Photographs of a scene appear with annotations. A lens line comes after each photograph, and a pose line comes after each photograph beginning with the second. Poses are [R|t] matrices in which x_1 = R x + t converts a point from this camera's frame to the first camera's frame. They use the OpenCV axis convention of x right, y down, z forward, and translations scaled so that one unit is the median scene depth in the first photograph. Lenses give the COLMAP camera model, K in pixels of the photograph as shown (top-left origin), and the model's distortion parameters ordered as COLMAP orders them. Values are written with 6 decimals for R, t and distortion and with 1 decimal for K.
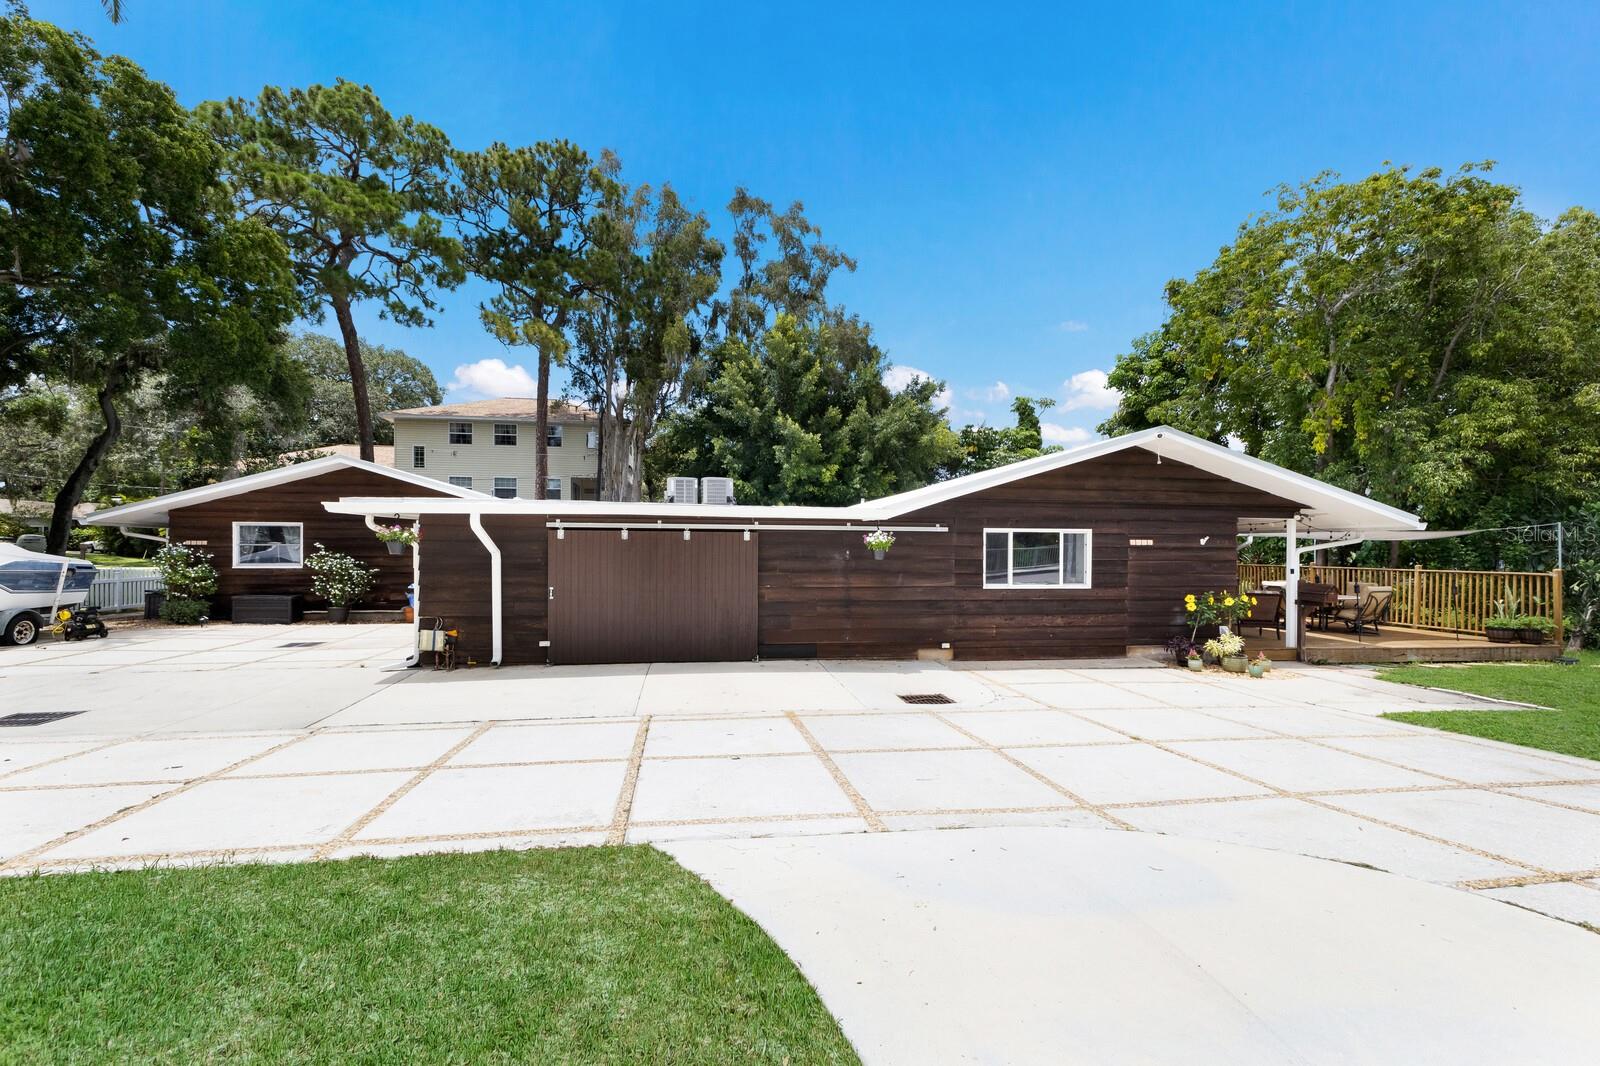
lens RADIAL K [[684.7, 0, 794.6], [0, 684.7, 542.8], [0, 0, 1]] dist [0.000673, 0.000416]
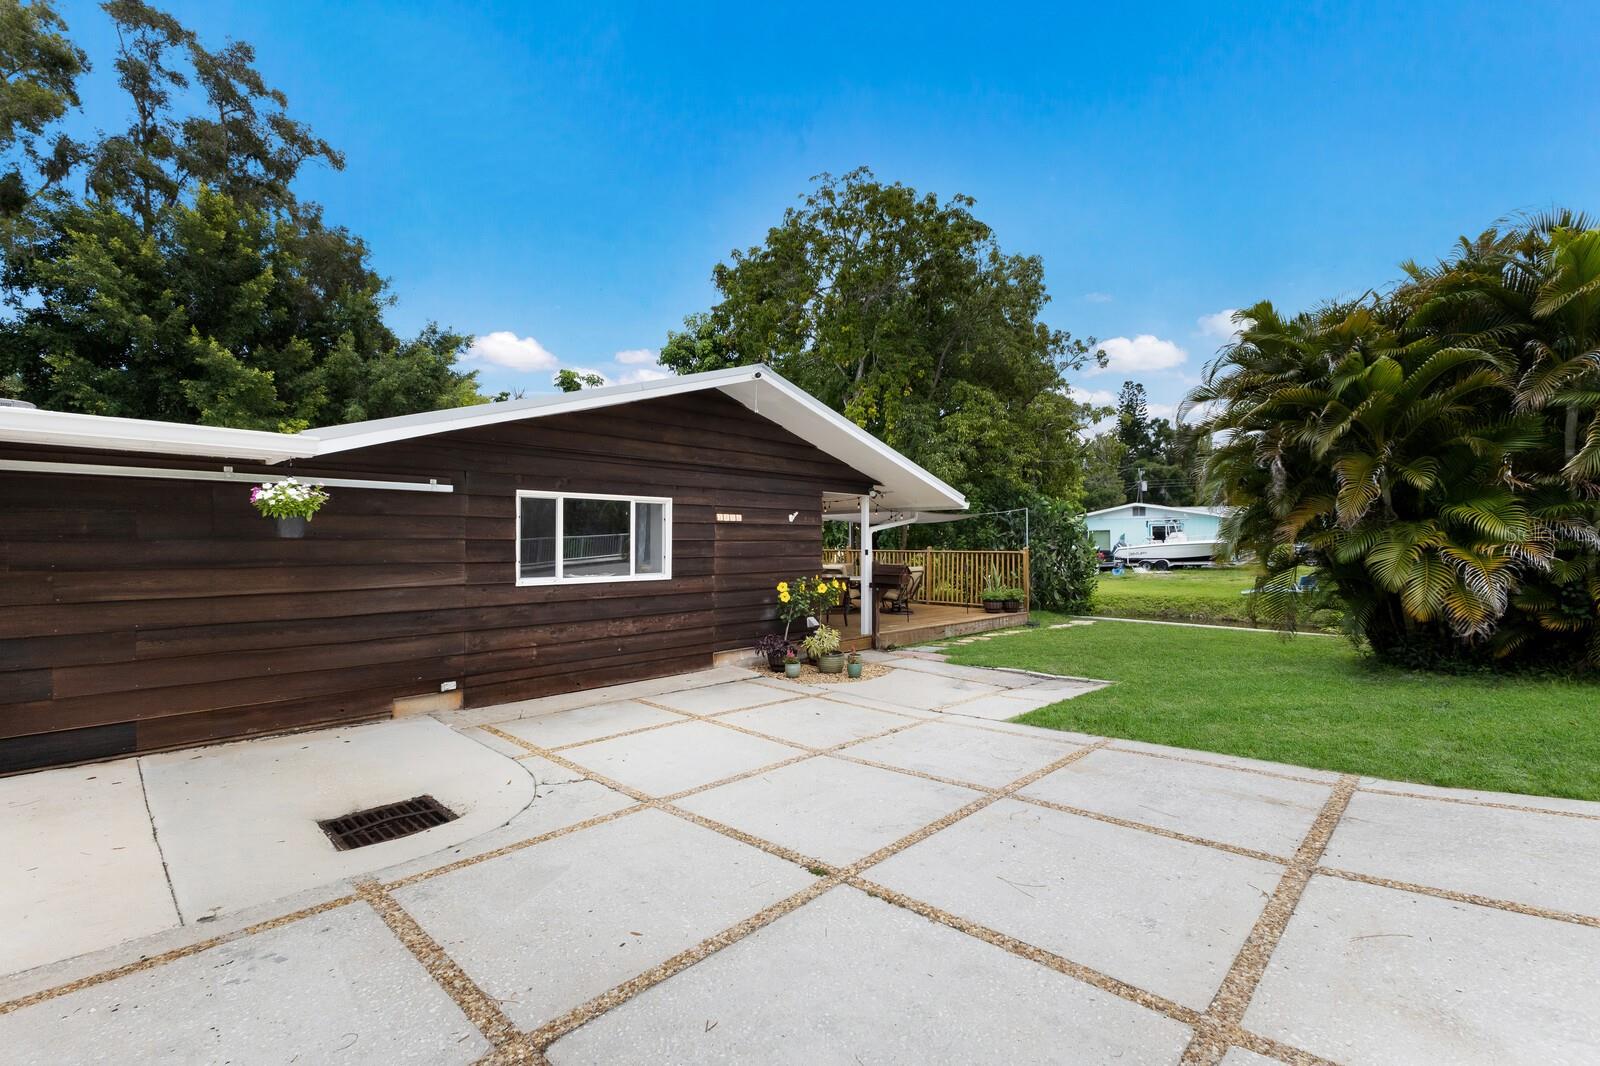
lens RADIAL K [[696.3, 0, 800.0], [0, 696.3, 533.0], [0, 0, 1]] dist [0.025987, -0.008429]
pose [[0.798811, 0.000722, 0.601582, 0.093623], [0.001871, 0.999991, -0.003684, 0.020022], [-0.601579, 0.004069, 0.798803, 0.316723]]
